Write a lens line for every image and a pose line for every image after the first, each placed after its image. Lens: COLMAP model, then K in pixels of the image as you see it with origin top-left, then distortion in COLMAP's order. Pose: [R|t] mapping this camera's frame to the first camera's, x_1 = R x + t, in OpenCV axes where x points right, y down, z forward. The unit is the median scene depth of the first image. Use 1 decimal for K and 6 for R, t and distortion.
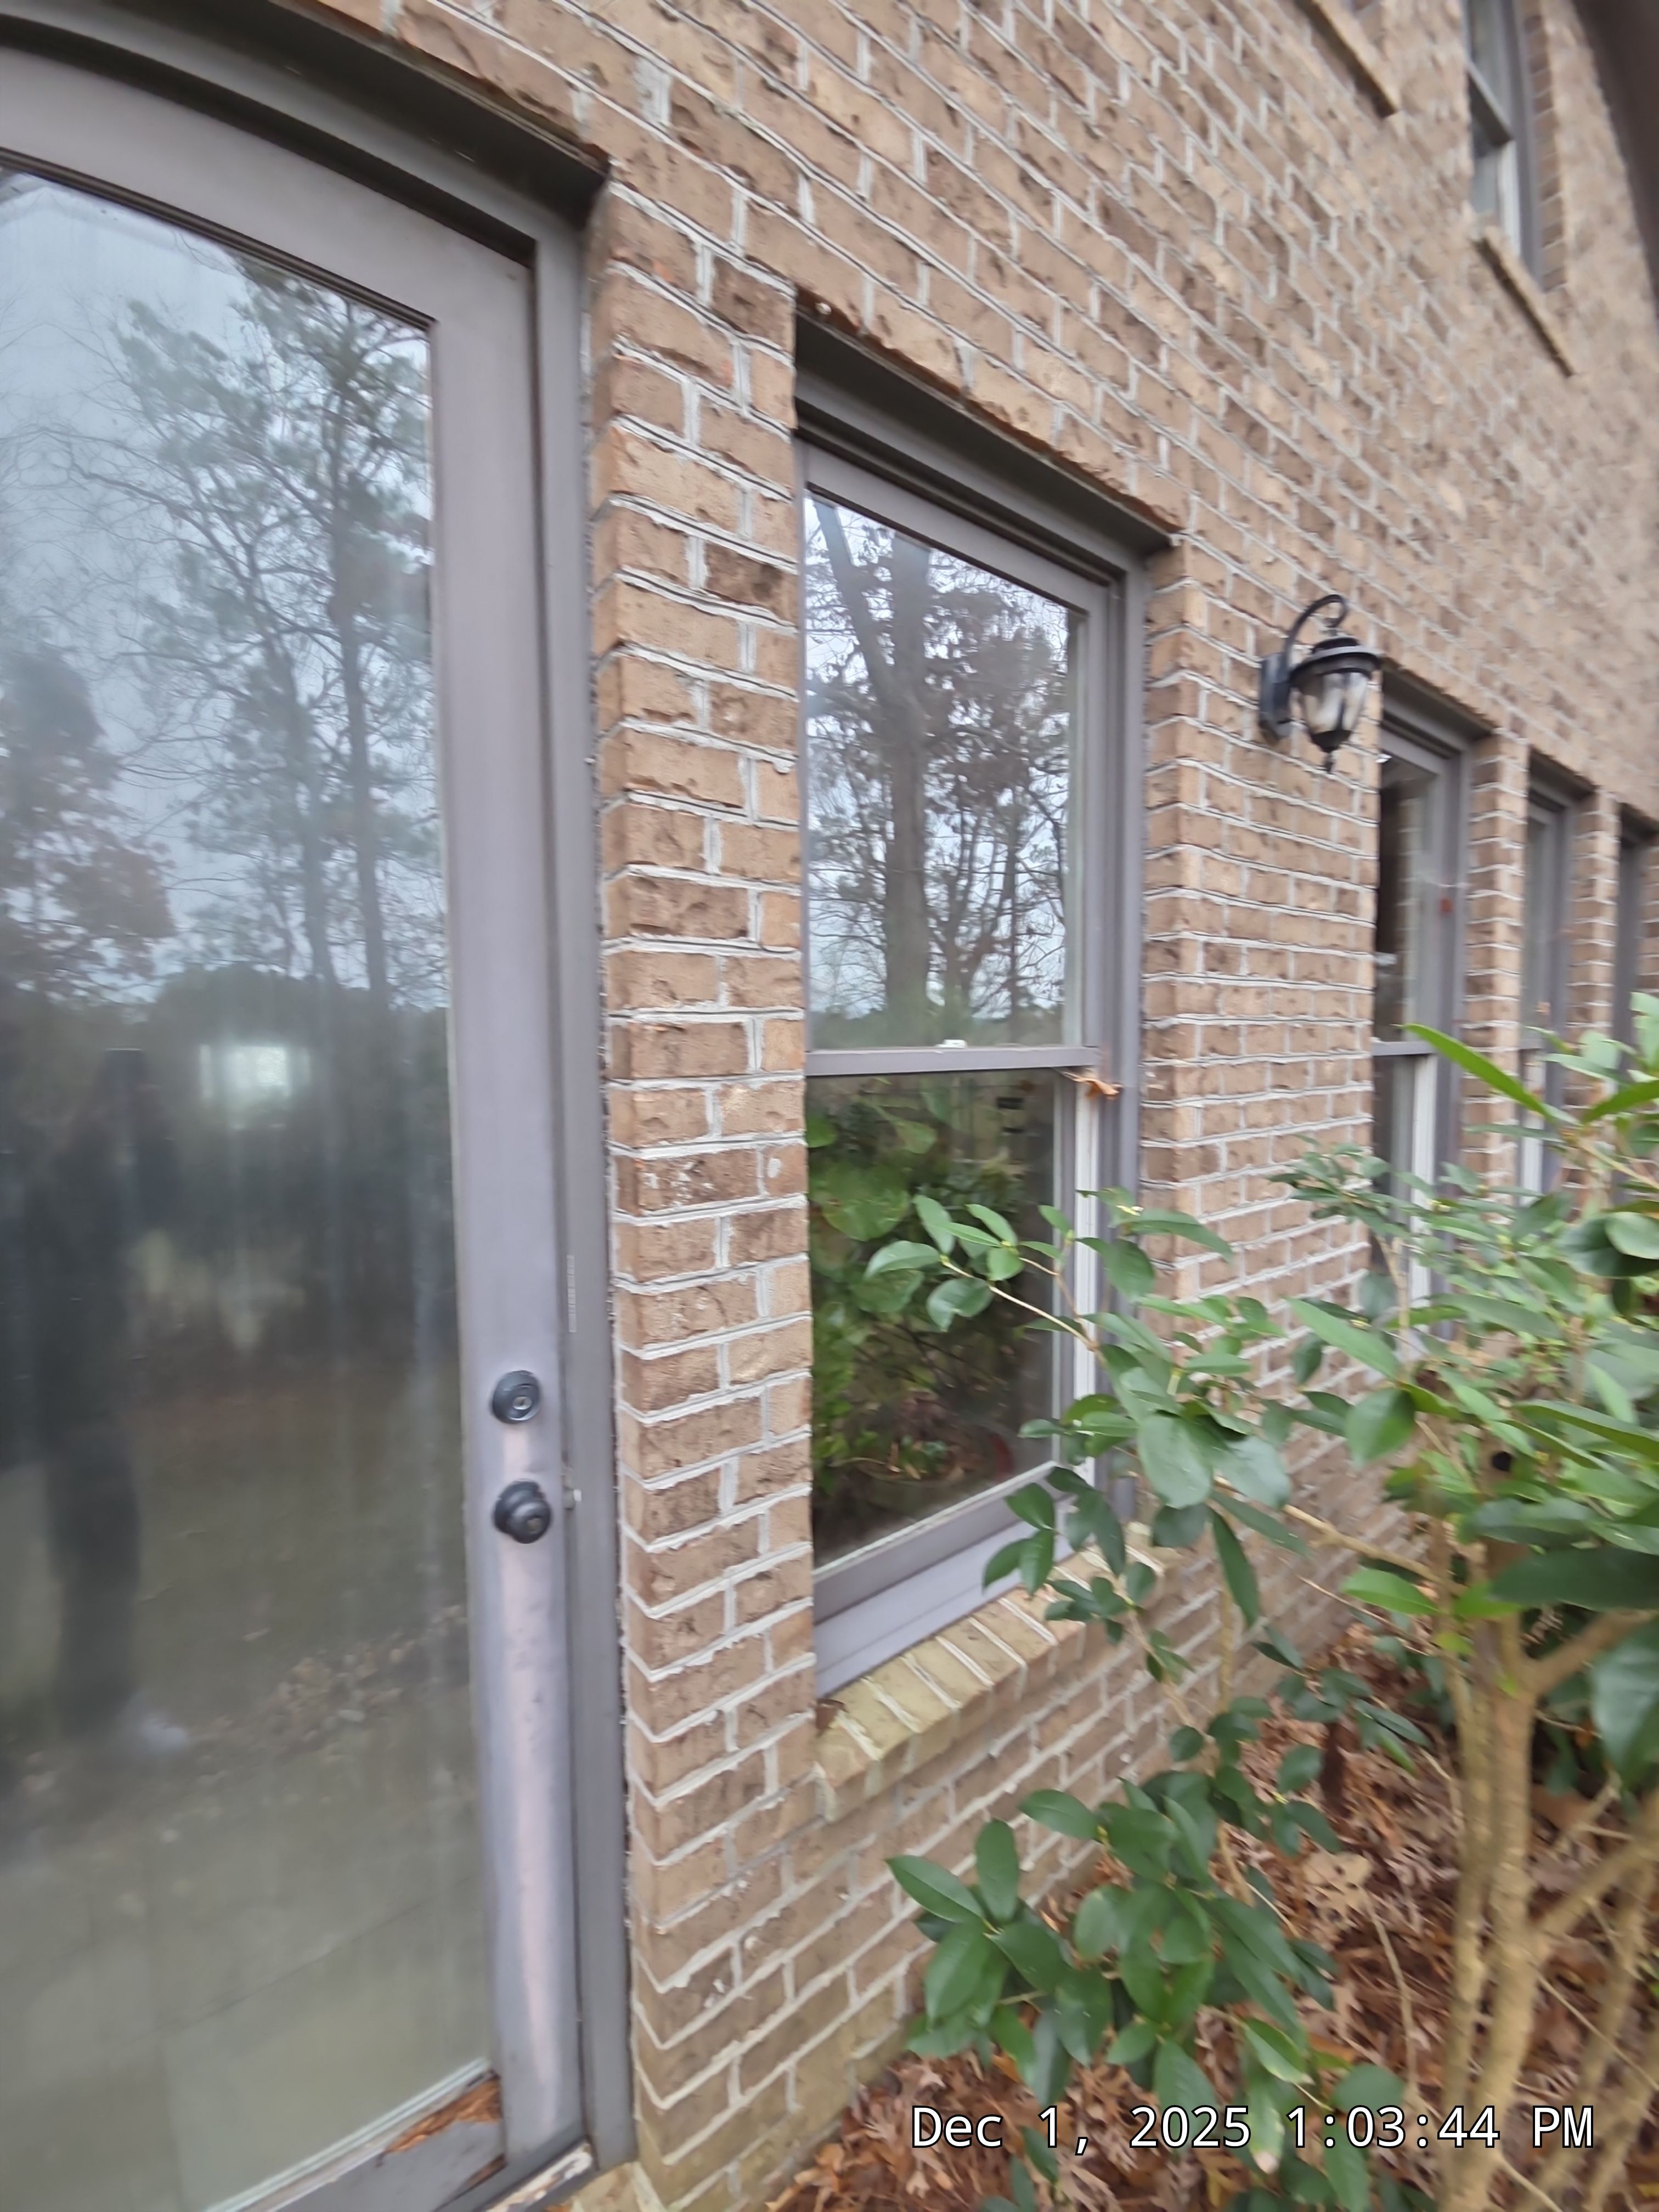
lens RADIAL K [[898.6, 0, 820.2], [0, 898.6, 1104.4], [0, 0, 1]] dist [0.013827, -0.009613]
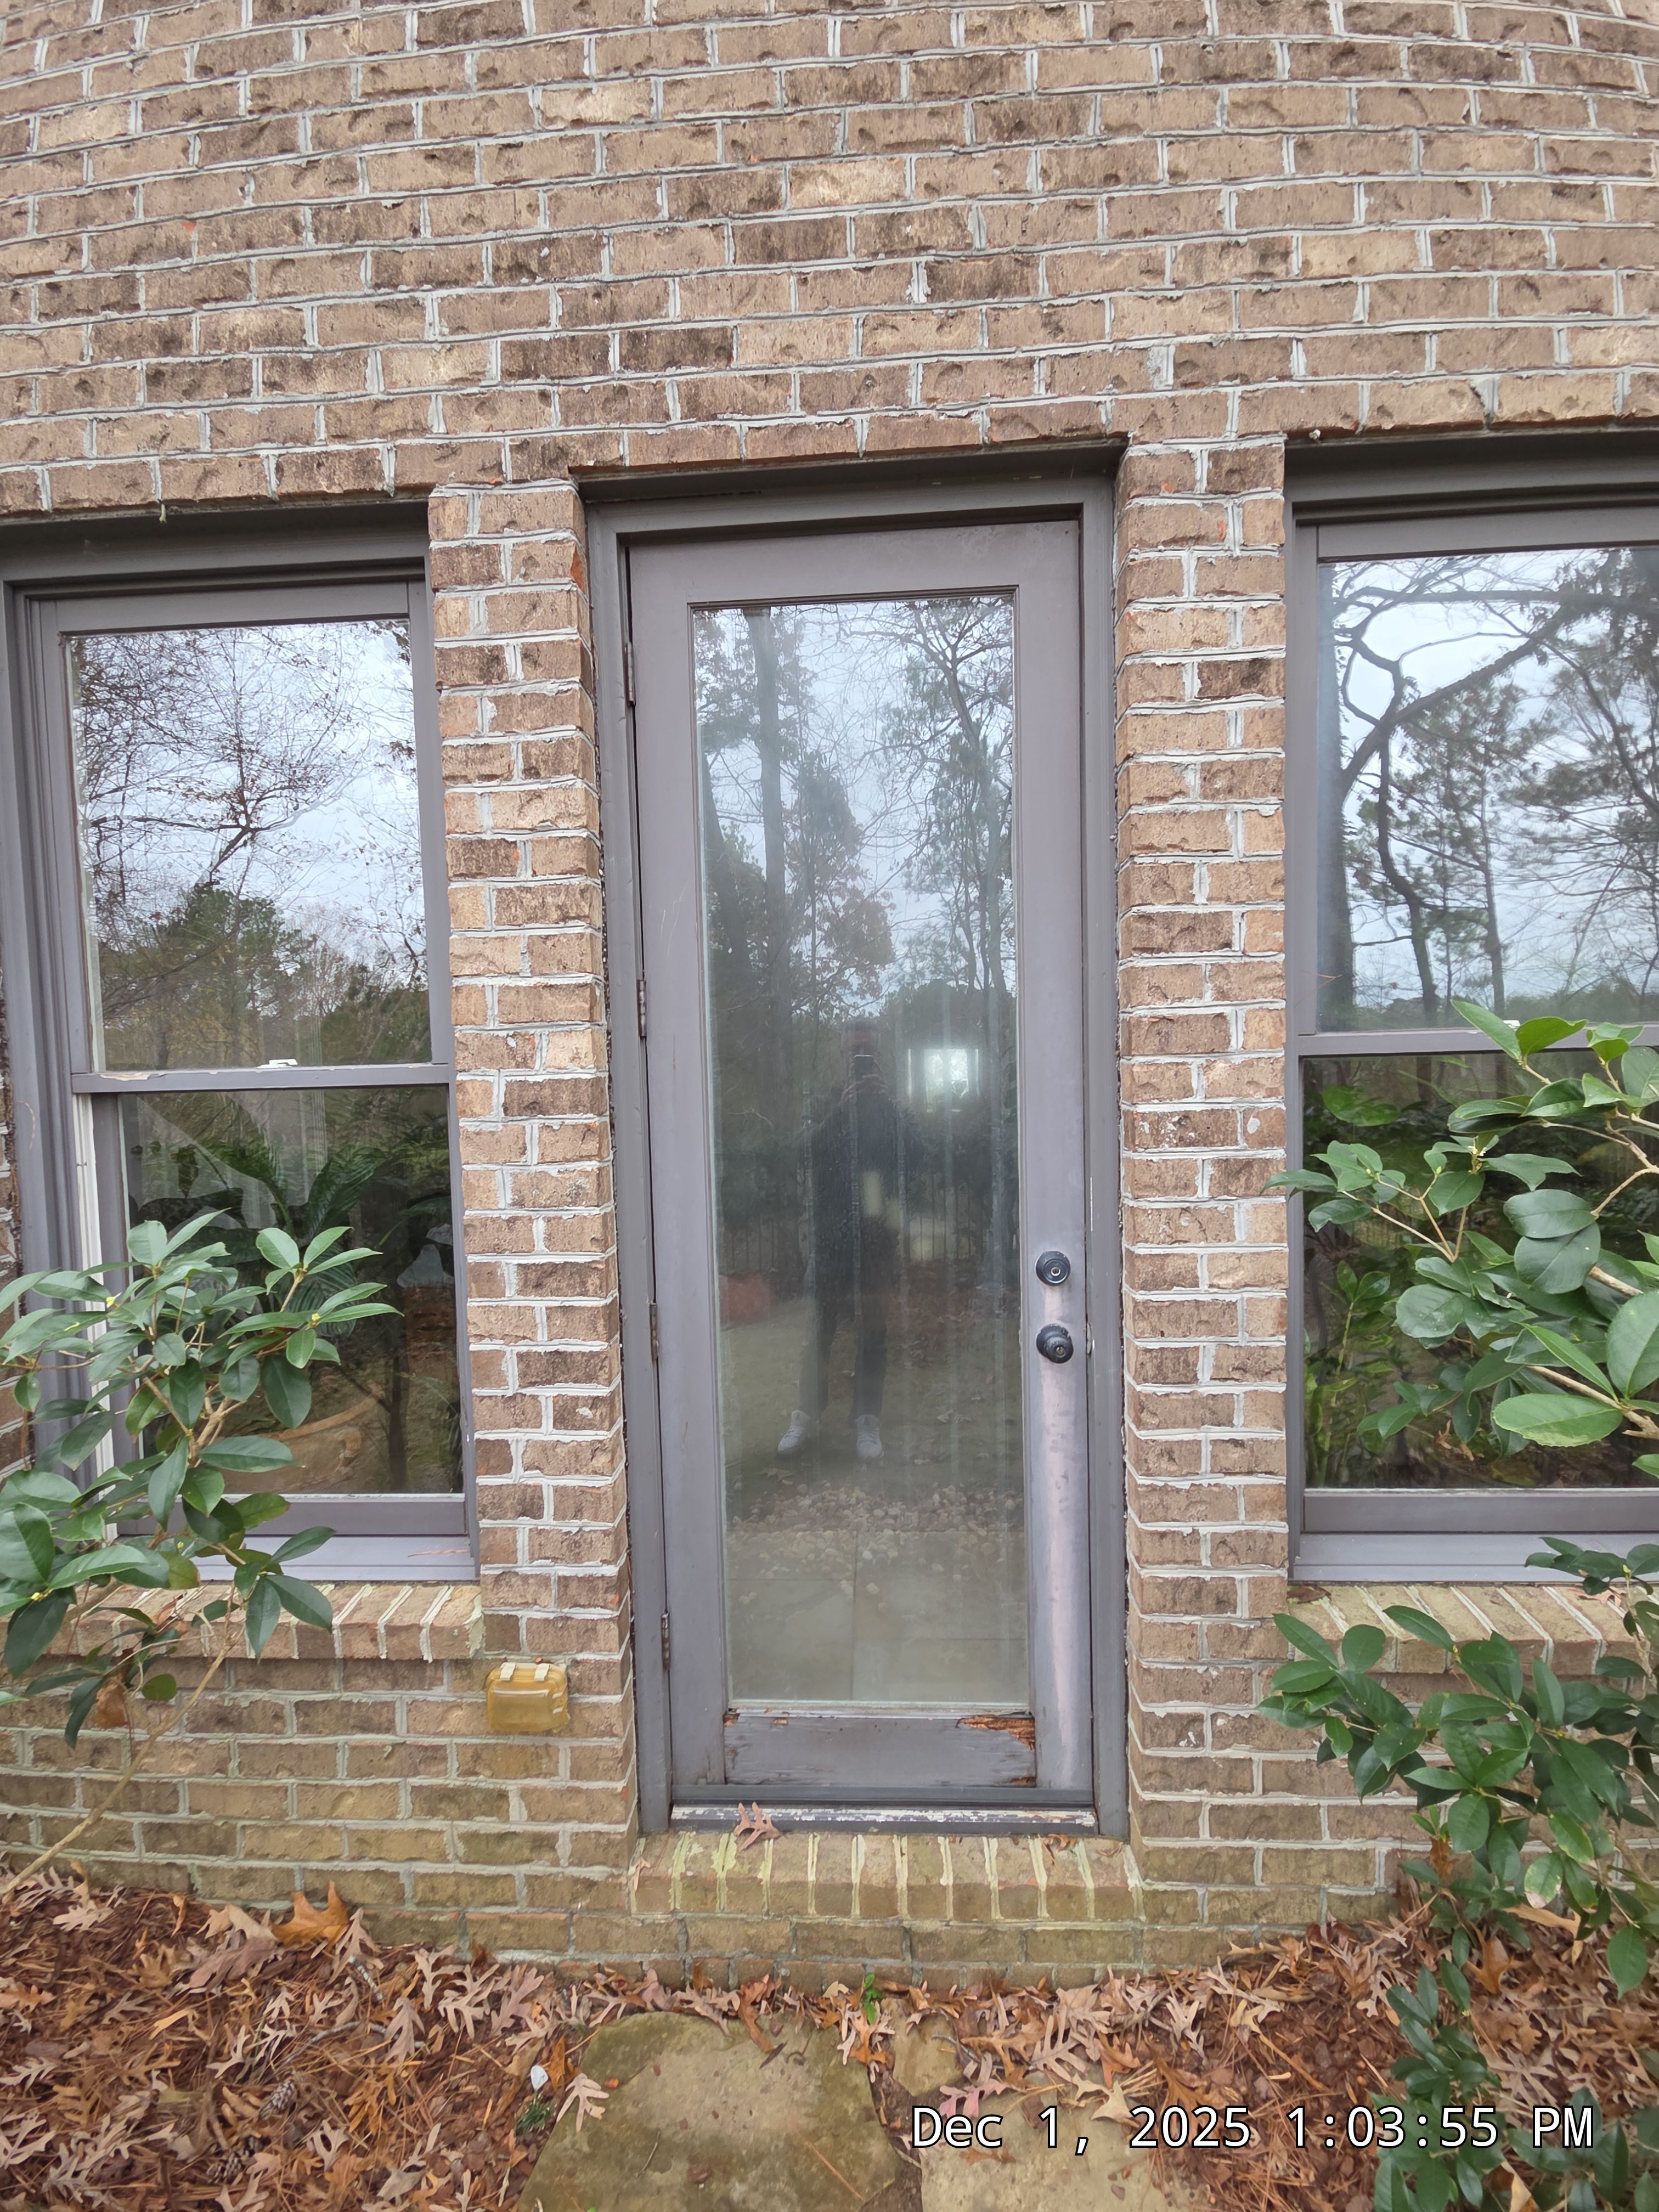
lens RADIAL K [[898.6, 0, 820.2], [0, 898.6, 1104.4], [0, 0, 1]] dist [0.013827, -0.009613]
pose [[0.763424, 0.024366, -0.645438, 0.314769], [-0.023717, 0.999672, 0.009686, 0.043840], [0.645462, 0.007913, 0.763752, -0.387307]]
